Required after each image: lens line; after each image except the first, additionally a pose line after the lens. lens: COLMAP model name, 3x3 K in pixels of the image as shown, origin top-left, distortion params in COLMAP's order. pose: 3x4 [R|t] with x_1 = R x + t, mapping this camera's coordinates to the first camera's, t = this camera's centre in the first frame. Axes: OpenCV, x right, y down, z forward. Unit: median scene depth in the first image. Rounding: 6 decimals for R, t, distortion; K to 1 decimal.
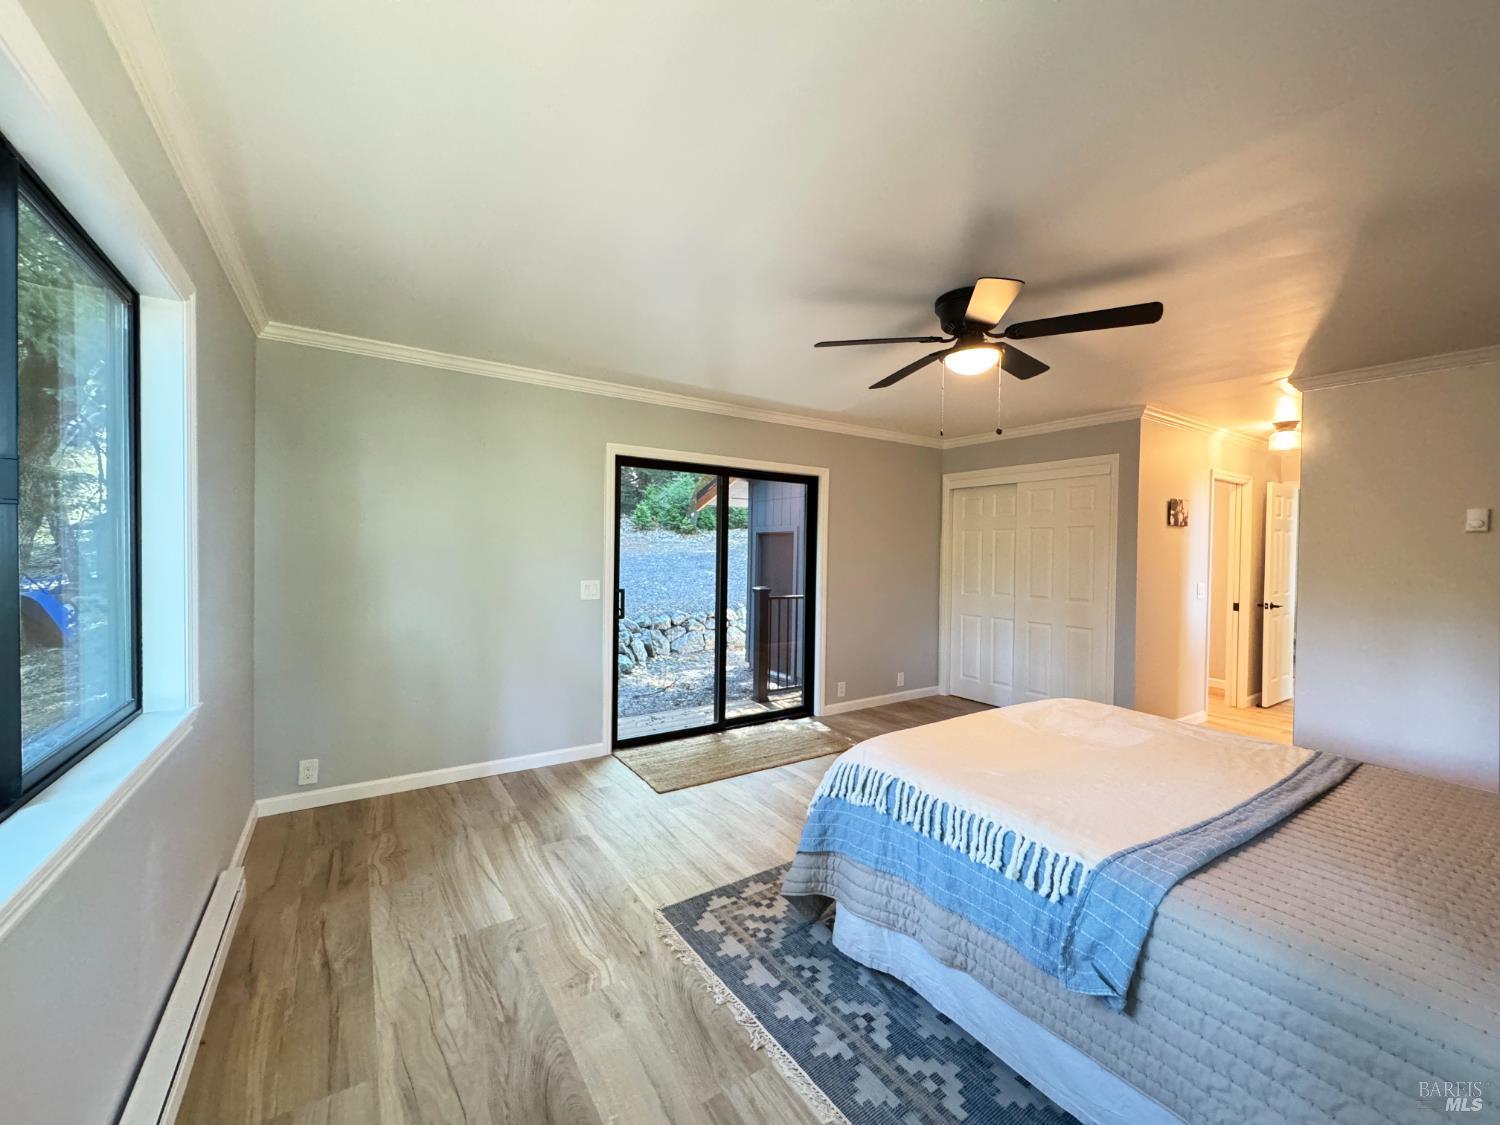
lens RADIAL K [[599.7, 0, 750.0], [0, 599.7, 560.3], [0, 0, 1]] dist [-0.000570, 0.000429]
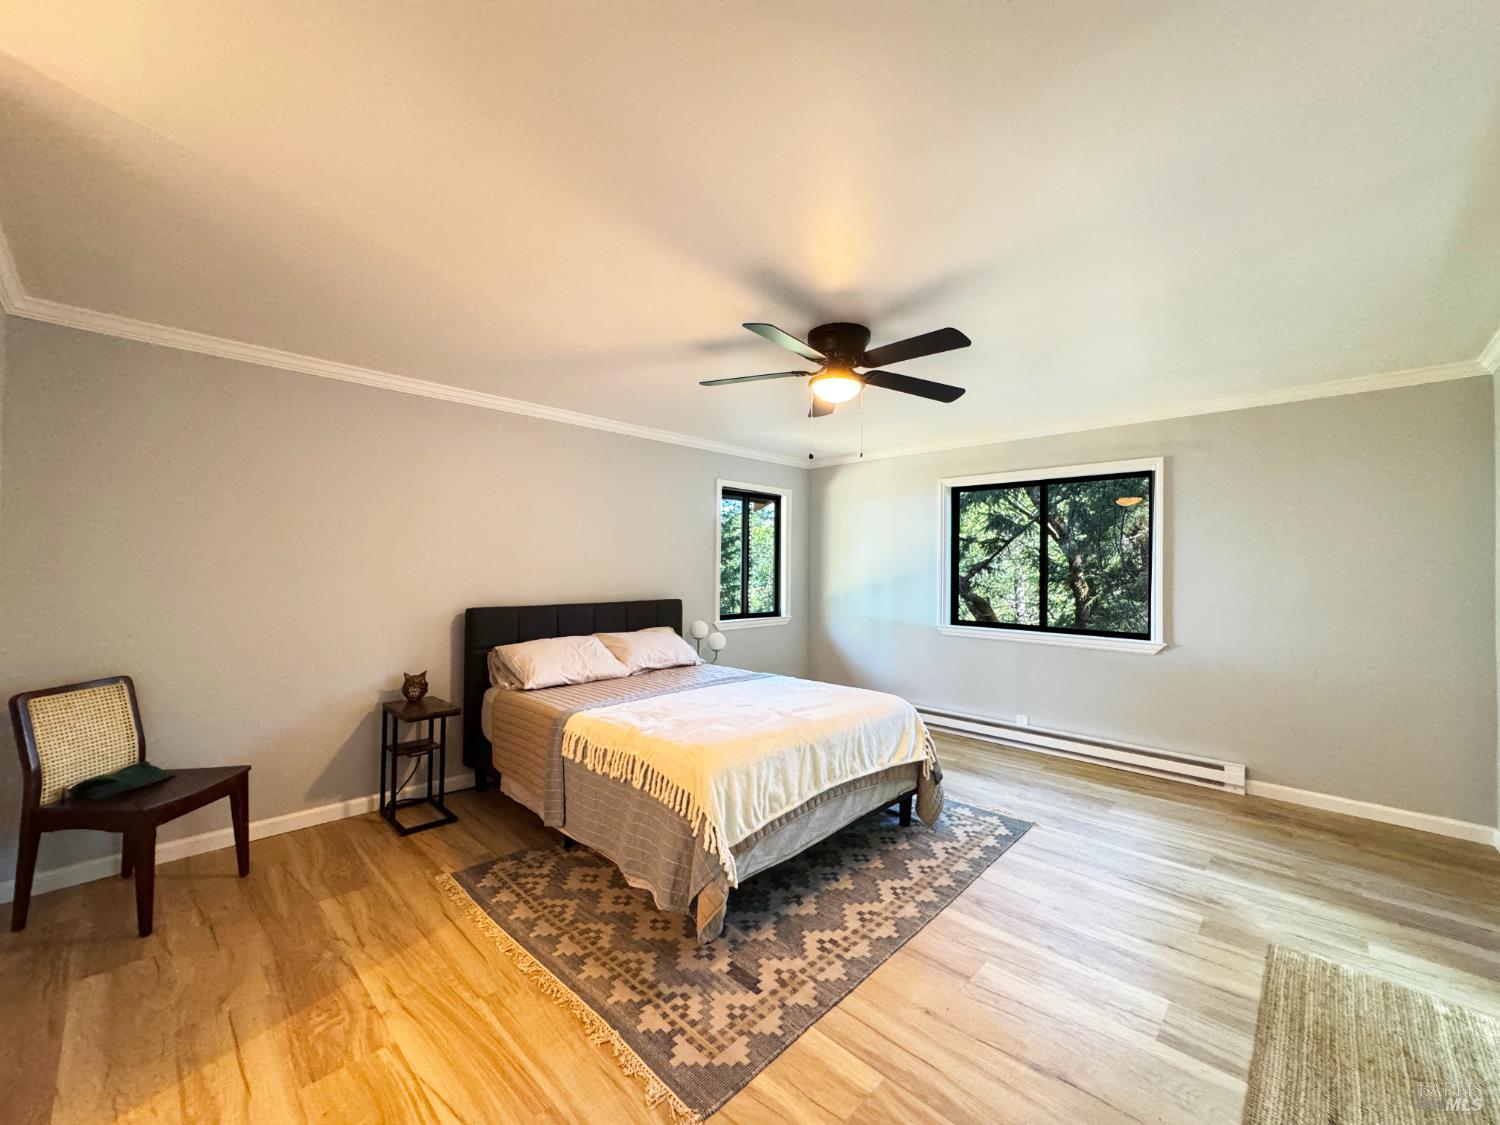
lens RADIAL K [[599.7, 0, 750.0], [0, 599.7, 560.3], [0, 0, 1]] dist [-0.000570, 0.000429]
pose [[-0.976415, -0.025815, -0.214353, 0.790723], [-0.026912, 0.999635, 0.002200, -0.022399], [0.214218, 0.007917, -0.976754, 2.150737]]
